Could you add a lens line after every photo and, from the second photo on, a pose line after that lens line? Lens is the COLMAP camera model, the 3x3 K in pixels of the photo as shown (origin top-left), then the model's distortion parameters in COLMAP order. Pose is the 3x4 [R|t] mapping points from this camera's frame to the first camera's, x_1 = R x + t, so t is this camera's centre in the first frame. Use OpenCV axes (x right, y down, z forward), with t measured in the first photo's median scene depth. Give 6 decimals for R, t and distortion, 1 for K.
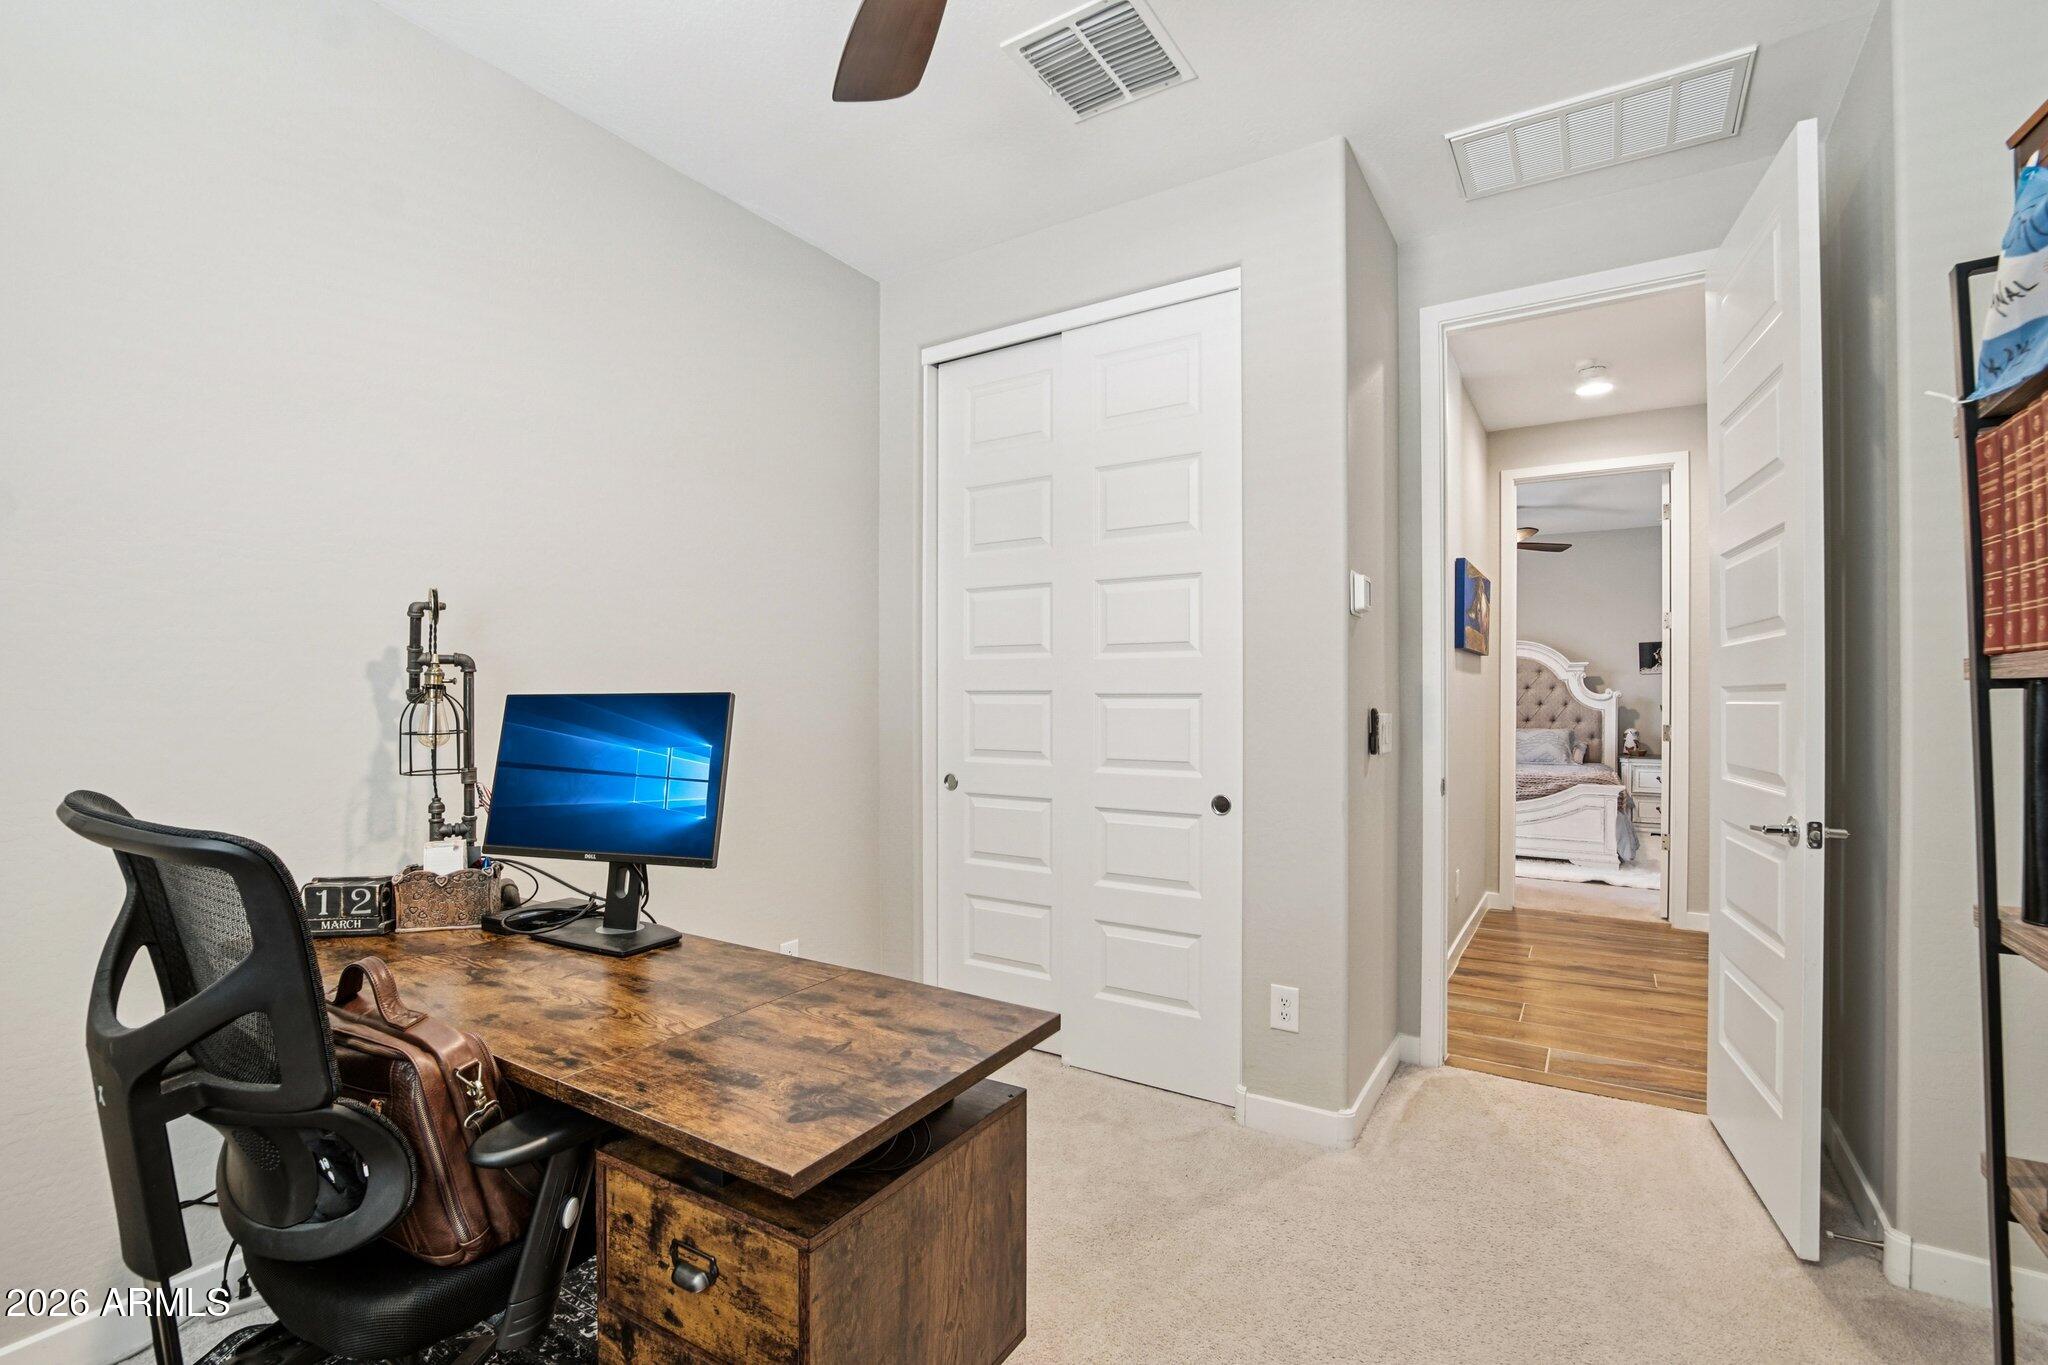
lens RADIAL K [[918.6, 0, 1023.6], [0, 918.6, 691.8], [0, 0, 1]] dist [-0.036540, 0.006859]
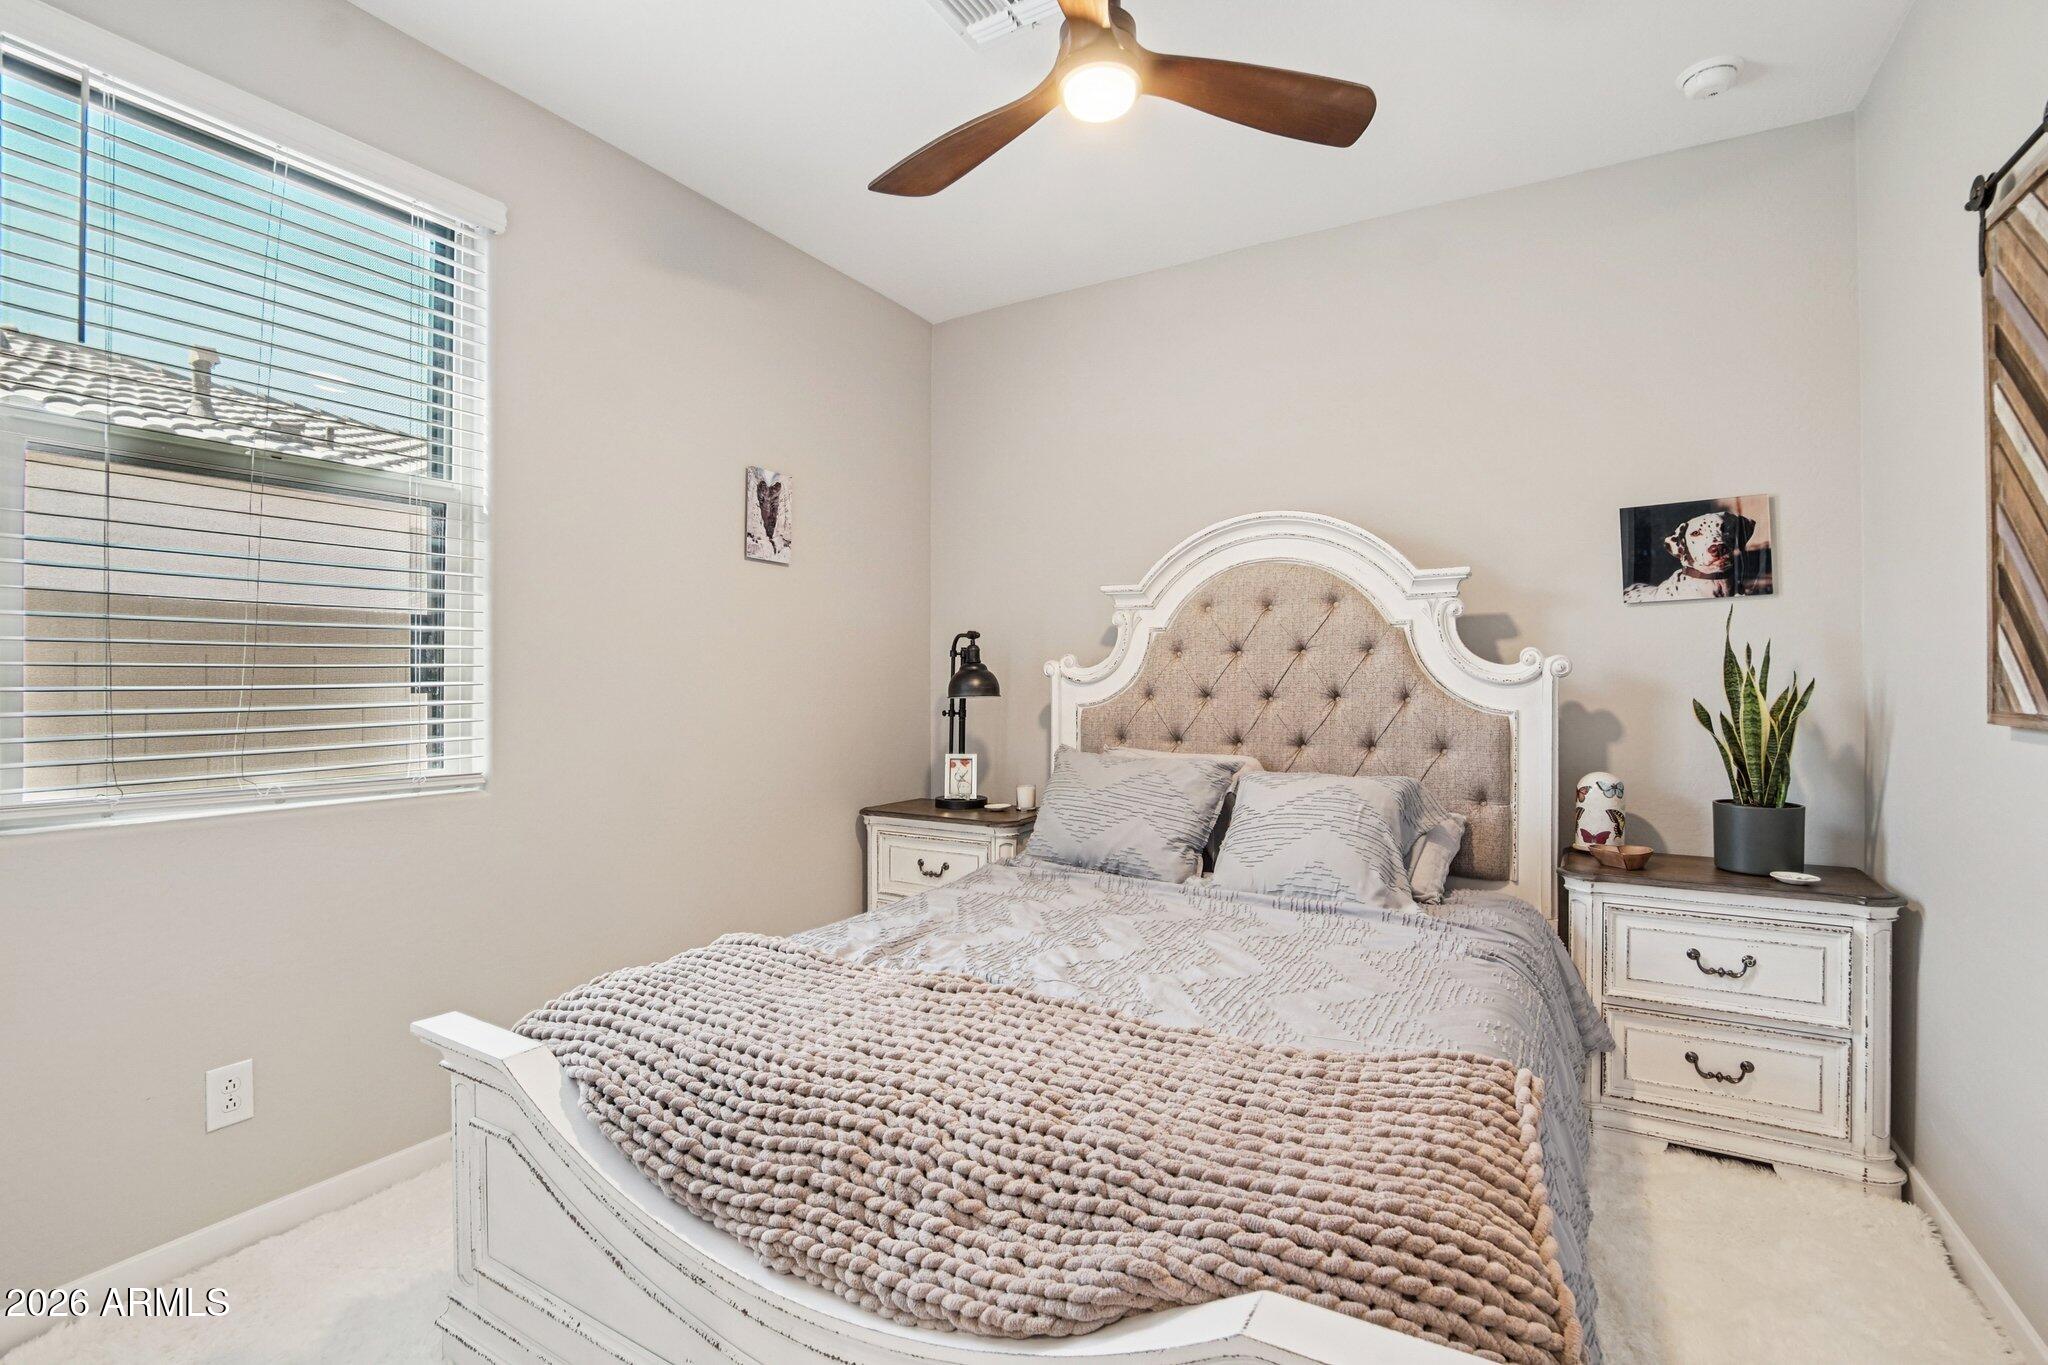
lens RADIAL K [[918.6, 0, 1037.4], [0, 918.6, 670.7], [0, 0, 1]] dist [-0.036540, 0.006859]
pose [[0.998878, -0.004308, 0.047164, 0.455936], [0.004585, 0.999973, -0.005774, 0.005702], [-0.047137, 0.005984, 0.998870, 0.685684]]
